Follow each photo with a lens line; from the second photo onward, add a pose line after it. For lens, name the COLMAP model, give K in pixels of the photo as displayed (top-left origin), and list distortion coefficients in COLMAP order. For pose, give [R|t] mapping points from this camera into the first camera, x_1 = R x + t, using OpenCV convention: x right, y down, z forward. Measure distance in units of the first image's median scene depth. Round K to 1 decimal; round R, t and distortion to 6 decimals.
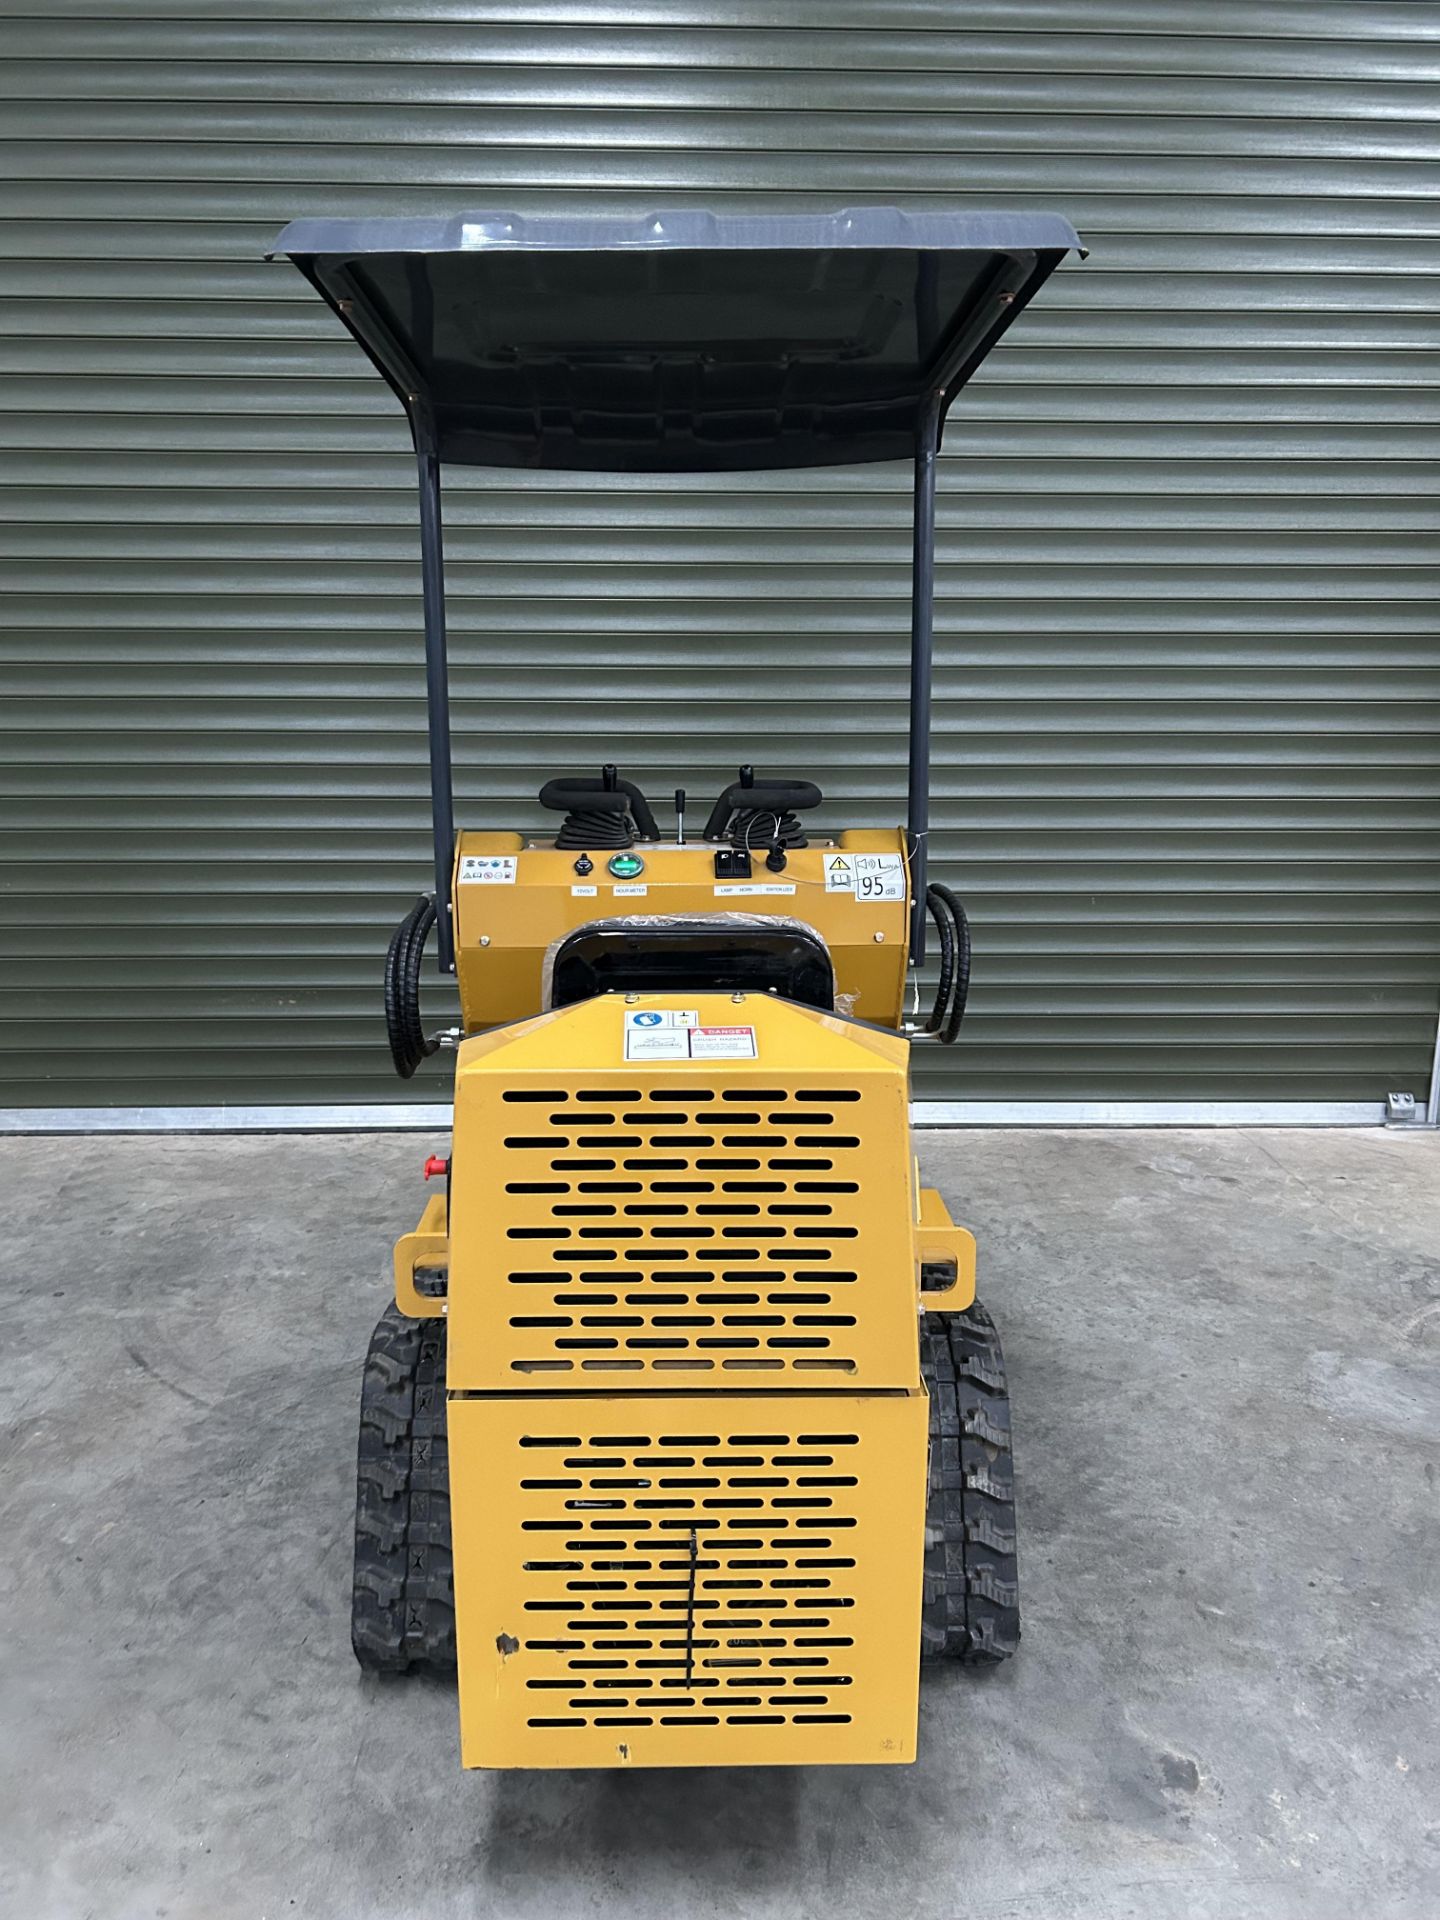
lens RADIAL K [[1427.3, 0, 697.0], [0, 1427.3, 962.3], [0, 0, 1]] dist [0.032714, -0.030430]
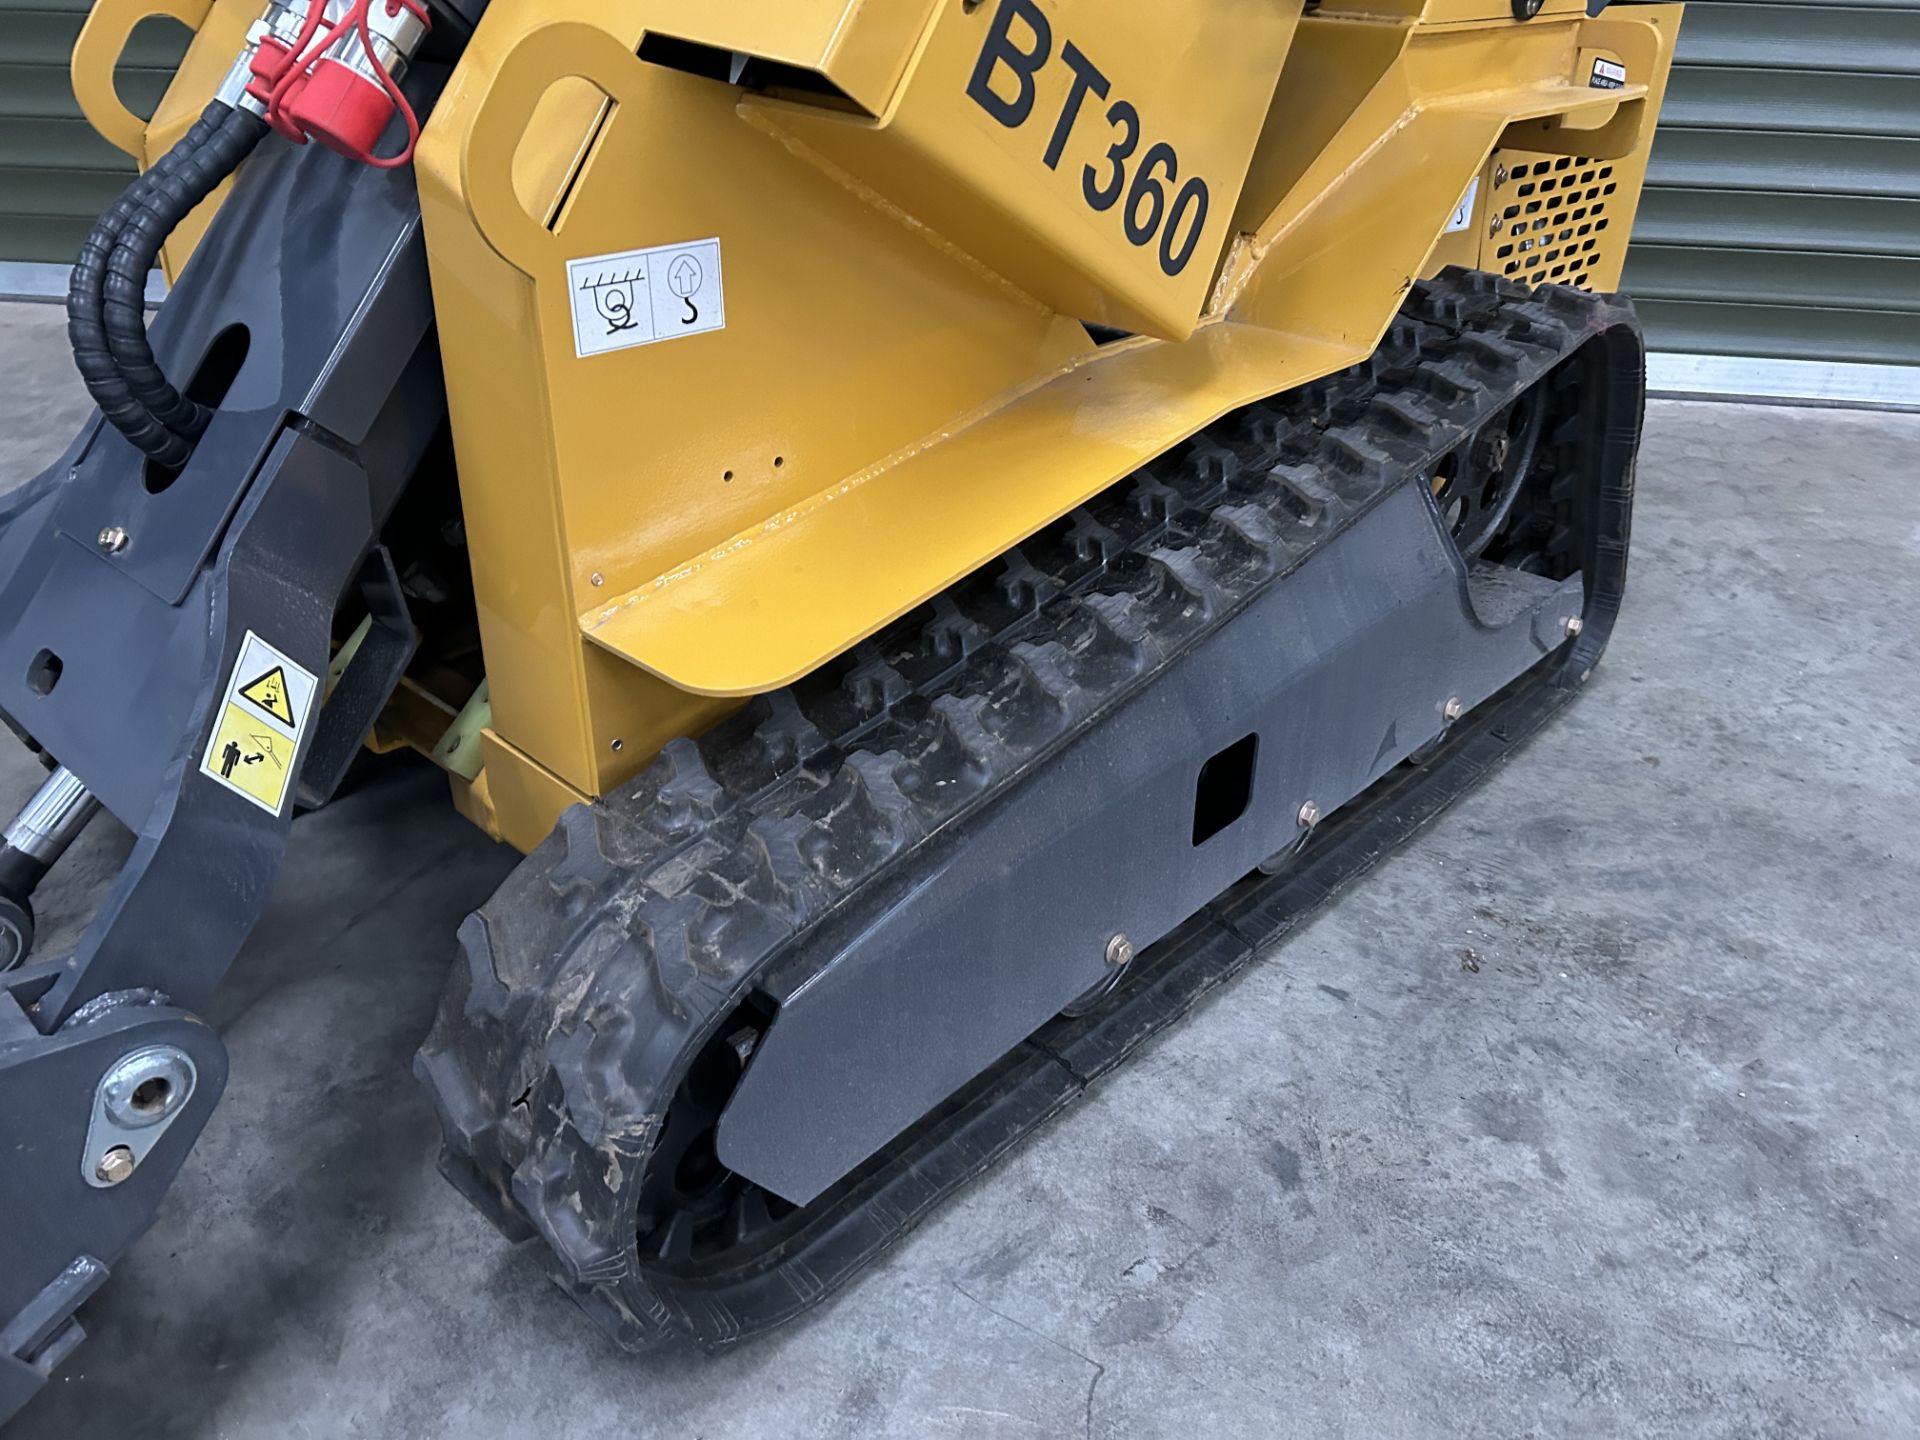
lens RADIAL K [[1427.3, 0, 953.5], [0, 1427.3, 724.7], [0, 0, 1]] dist [0.032714, -0.030430]
pose [[0.984657, 0.099248, -0.143527, 0.030031], [-0.052467, 0.952831, 0.298932, 0.118988], [0.166426, -0.286815, 0.943419, 0.513673]]
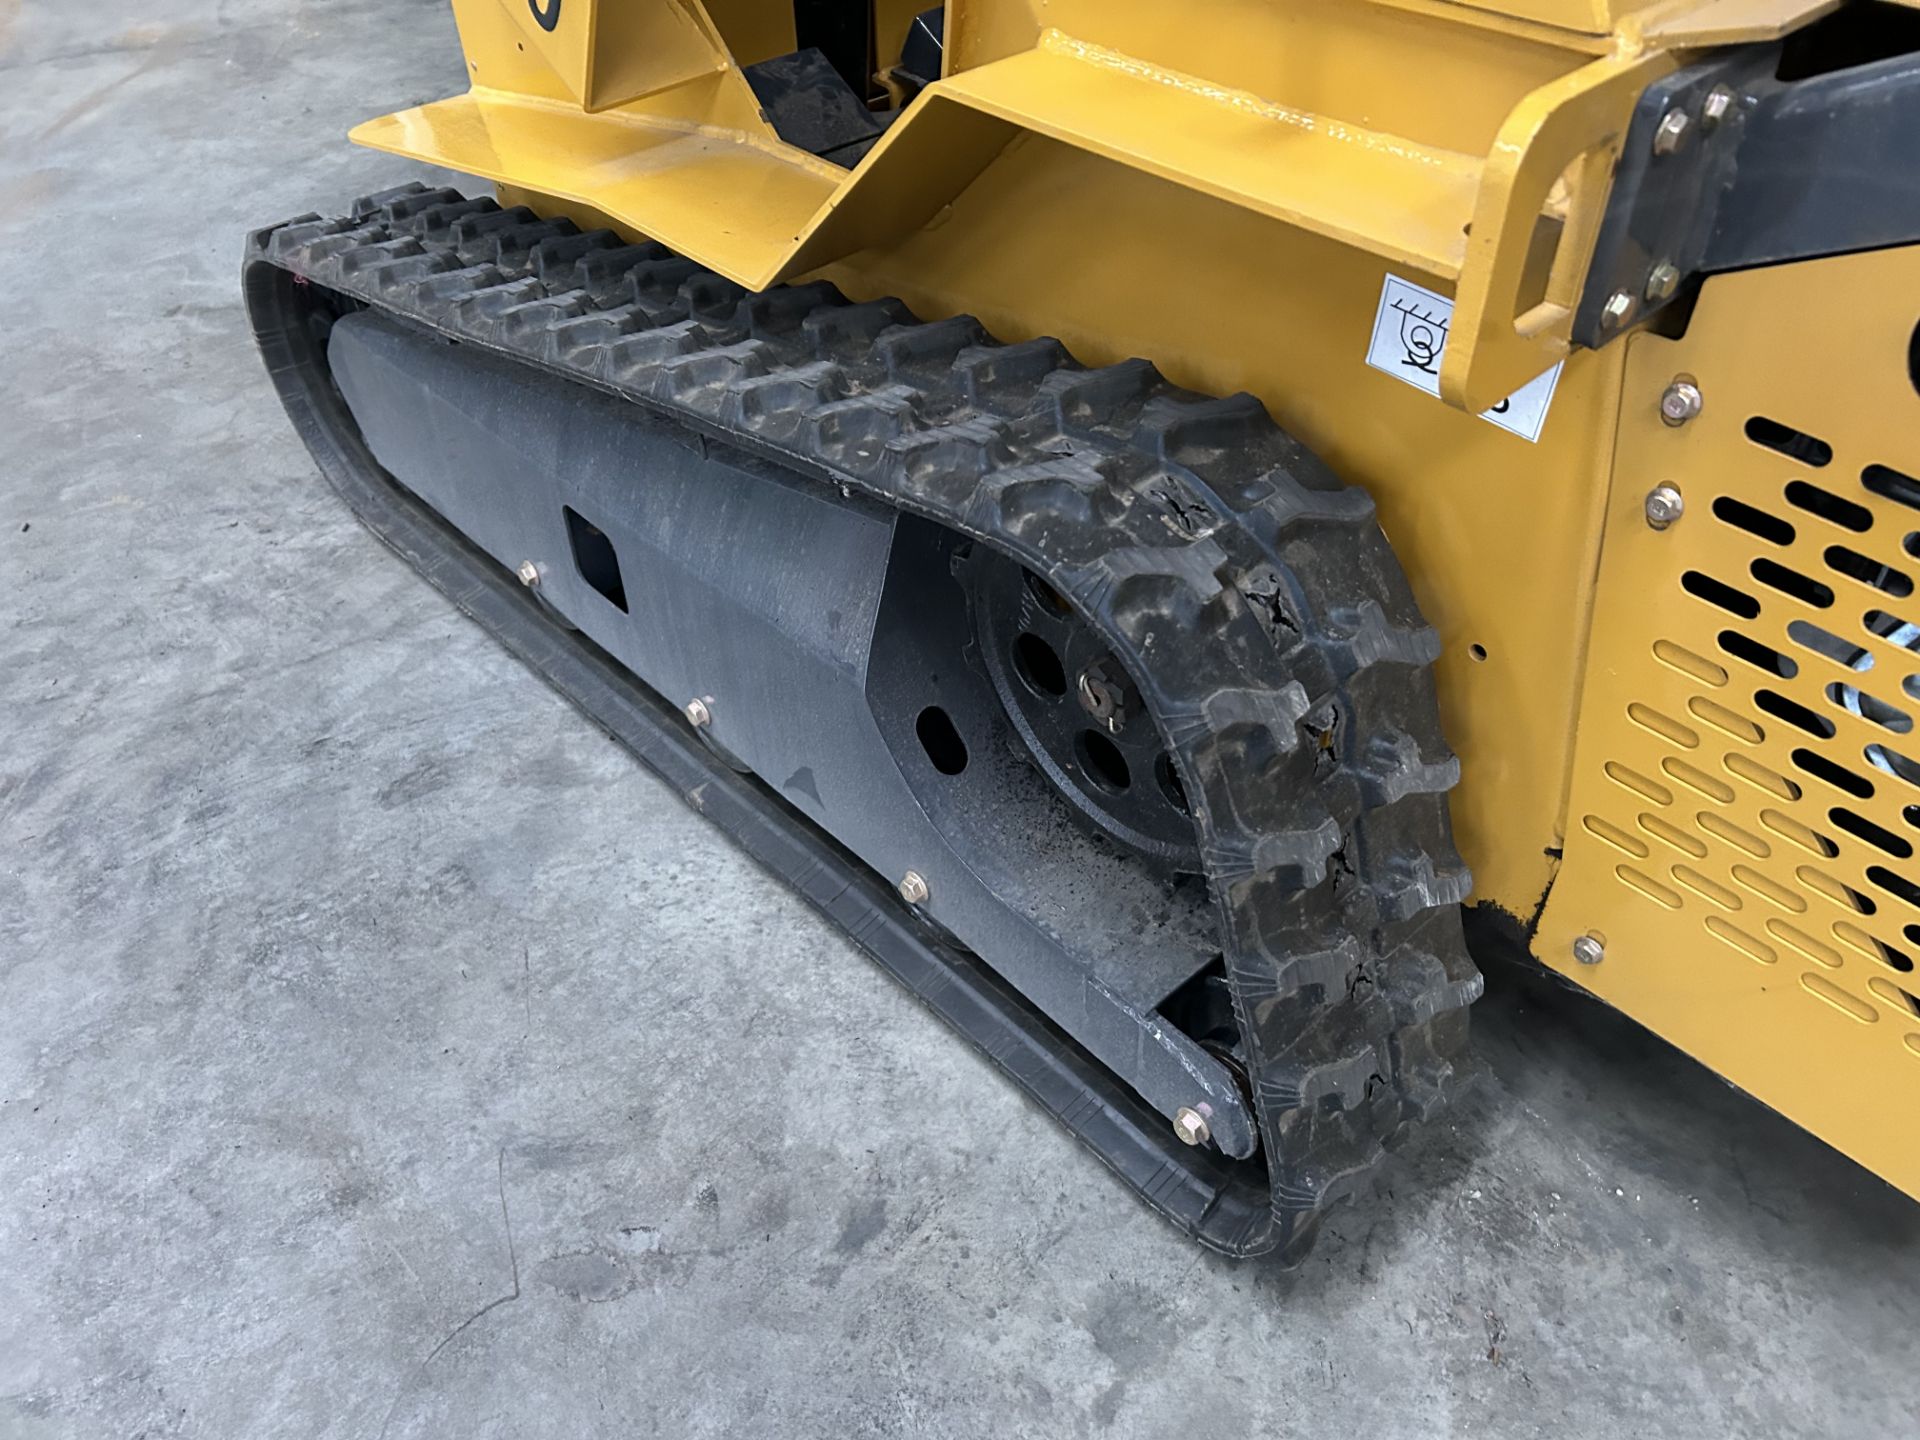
lens RADIAL K [[1458.1, 0, 971.3], [0, 1458.1, 713.2], [0, 0, 1]] dist [0.036767, -0.036685]
pose [[0.674975, 0.477587, -0.562422, 0.199745], [-0.132261, 0.828224, 0.544566, 0.052838], [0.725889, -0.293182, 0.622197, 0.661871]]
